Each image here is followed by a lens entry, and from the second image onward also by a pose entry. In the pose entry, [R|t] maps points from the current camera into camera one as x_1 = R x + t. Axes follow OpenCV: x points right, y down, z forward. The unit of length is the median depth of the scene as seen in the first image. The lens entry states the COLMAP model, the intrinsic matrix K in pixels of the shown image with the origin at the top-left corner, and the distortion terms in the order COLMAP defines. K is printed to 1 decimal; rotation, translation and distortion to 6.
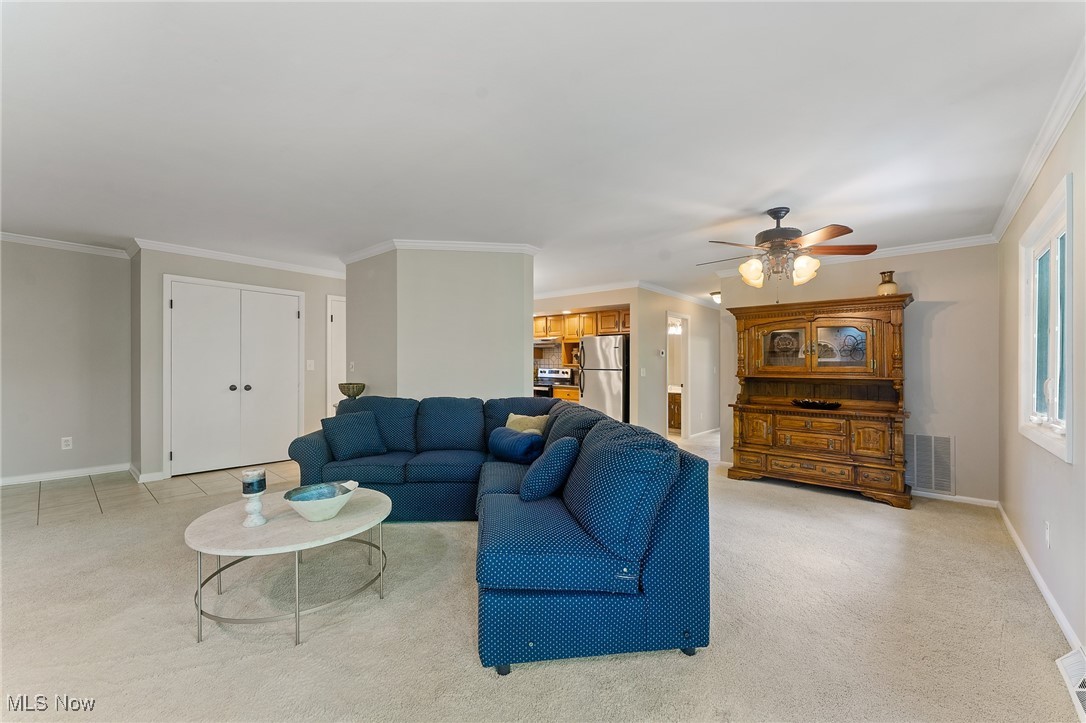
lens RADIAL K [[431.5, 0, 541.6], [0, 431.5, 361.5], [0, 0, 1]] dist [0.001684, 0.000112]
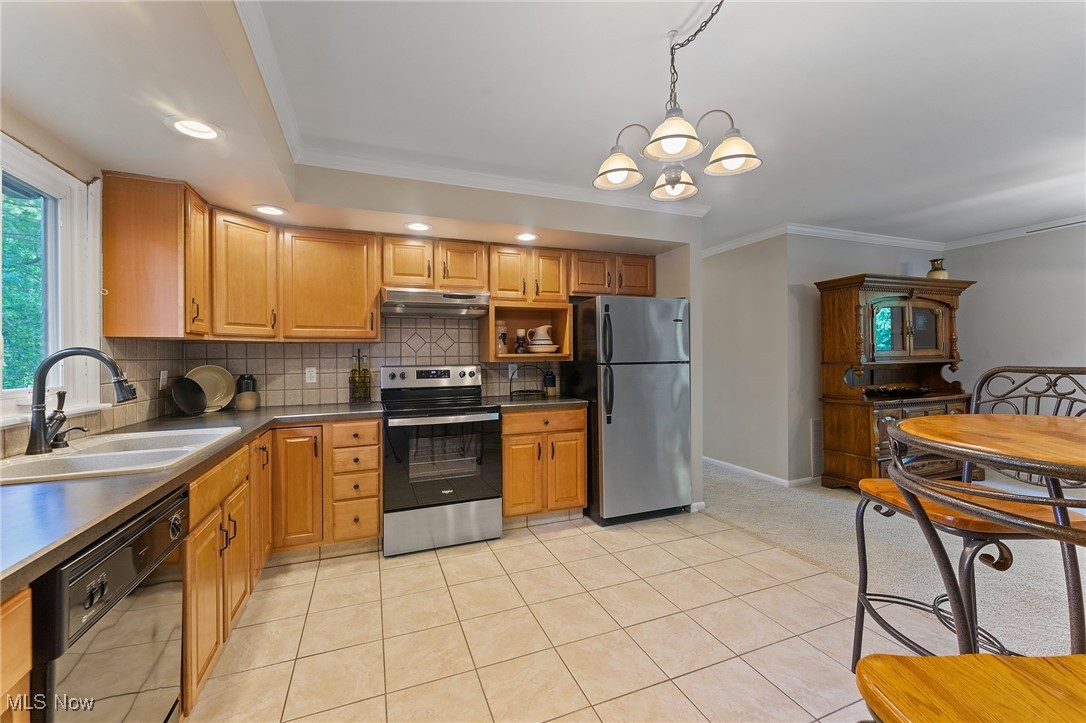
lens RADIAL K [[435.1, 0, 539.4], [0, 435.1, 356.2], [0, 0, 1]] dist [0.001189, -0.000032]
pose [[0.460387, -0.017232, 0.887551, -0.365924], [0.009897, 0.999849, 0.014278, 0.002212], [-0.887663, 0.002210, 0.460489, 0.862593]]
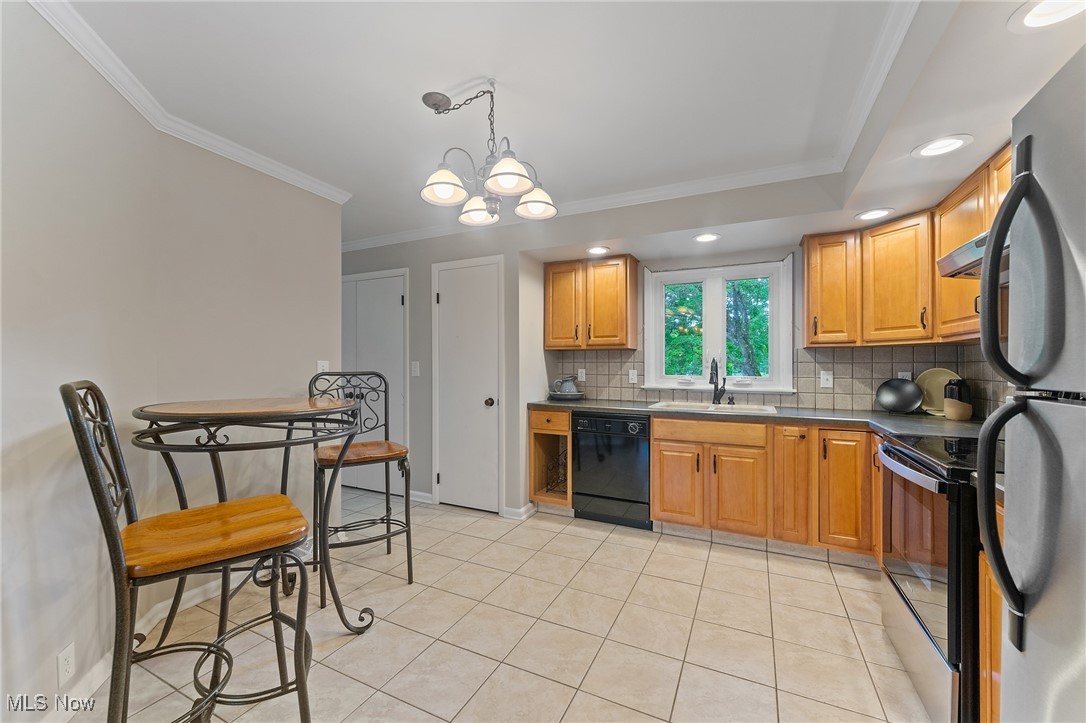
lens RADIAL K [[431.5, 0, 541.6], [0, 431.5, 361.5], [0, 0, 1]] dist [0.001684, 0.000112]
pose [[0.263427, -0.020158, -0.964469, 0.171142], [0.012021, 0.999773, -0.017612, 0.010264], [0.964604, -0.006954, 0.263609, 0.866029]]
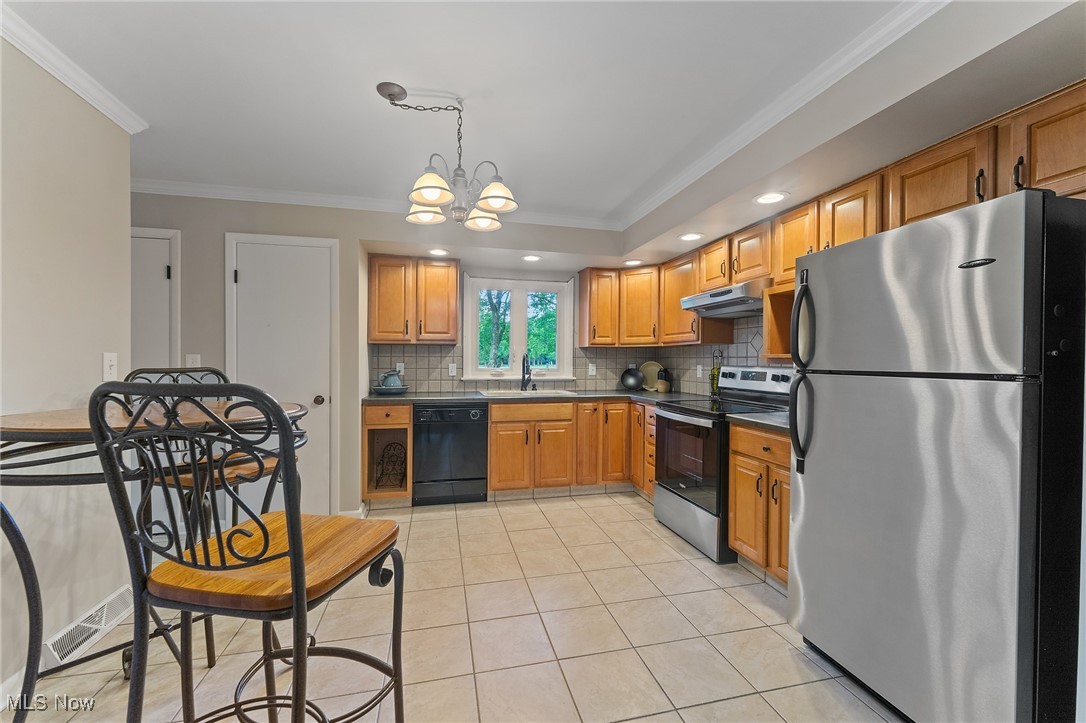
lens RADIAL K [[431.5, 0, 541.6], [0, 431.5, 361.5], [0, 0, 1]] dist [0.001684, 0.000112]
pose [[0.816622, -0.007802, -0.577119, 0.118941], [0.013398, 0.999895, 0.005440, 0.007862], [0.577017, -0.012175, 0.816642, 0.690706]]
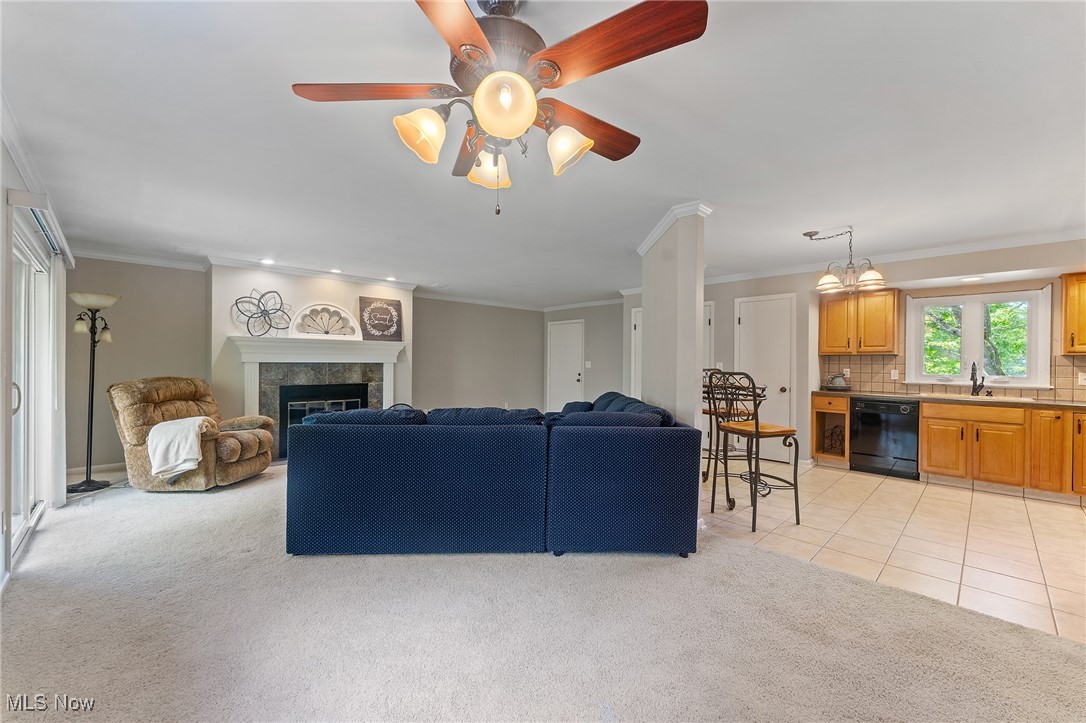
lens RADIAL K [[434.4, 0, 542.1], [0, 434.4, 361.4], [0, 0, 1]] dist [0.002508, 0.000252]
pose [[-0.077310, -0.013140, -0.996921, 0.496759], [0.000027, 0.999913, -0.013182, 0.007925], [0.997007, -0.001046, -0.077303, 0.548487]]
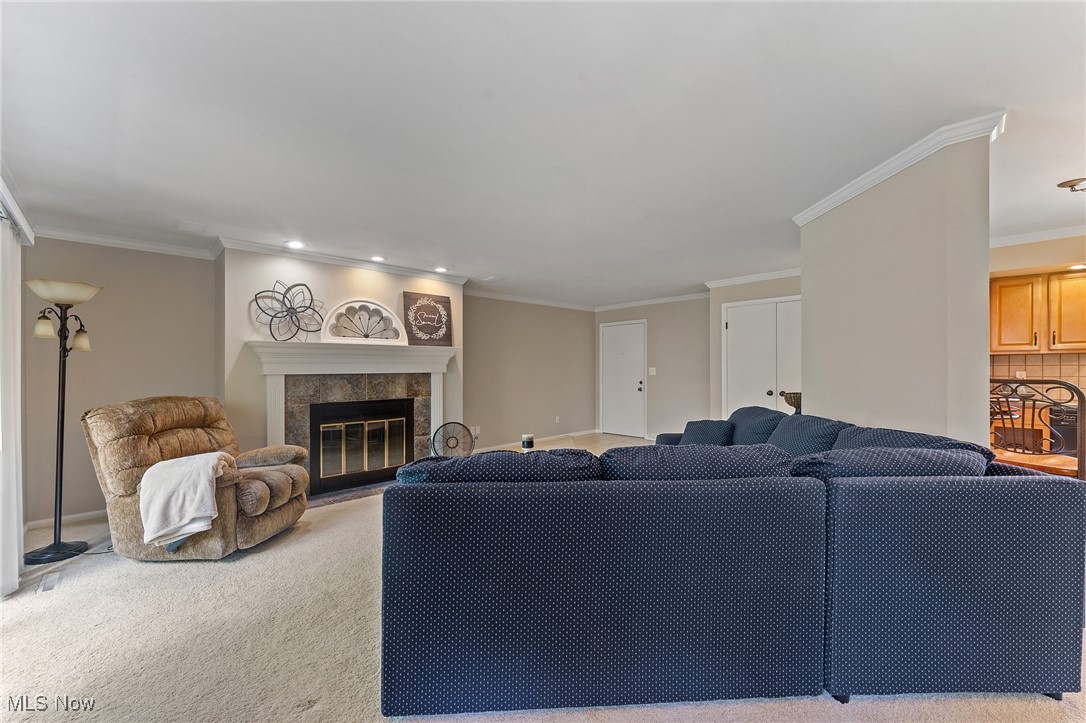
lens RADIAL K [[434.9, 0, 544.8], [0, 434.9, 363.4], [0, 0, 1]] dist [0.001941, 0.000127]
pose [[-0.073302, -0.023841, -0.997025, 0.332590], [0.014849, 0.999577, -0.024994, 0.004172], [0.997199, -0.016637, -0.072917, 0.382817]]
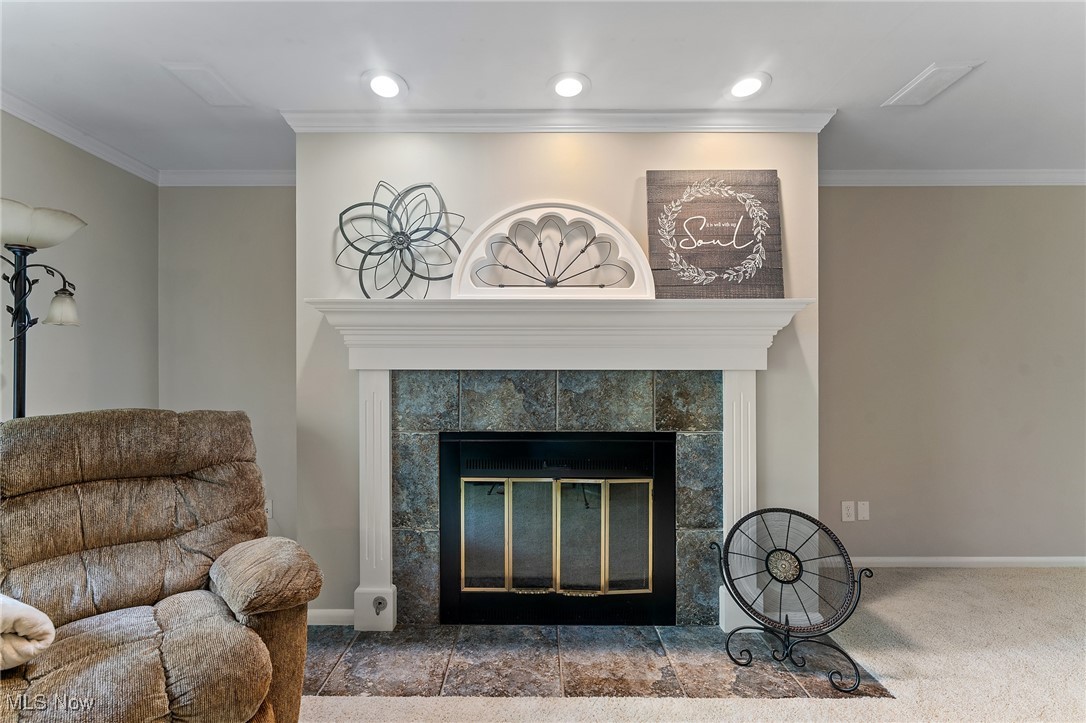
lens RADIAL K [[441.0, 0, 542.0], [0, 441.0, 363.2], [0, 0, 1]] dist [0.000904, -0.000015]
pose [[-0.753674, -0.016801, -0.657034, -0.149709], [-0.004219, 0.999776, -0.020726, 0.000321], [0.657235, -0.012848, -0.753576, 0.267916]]
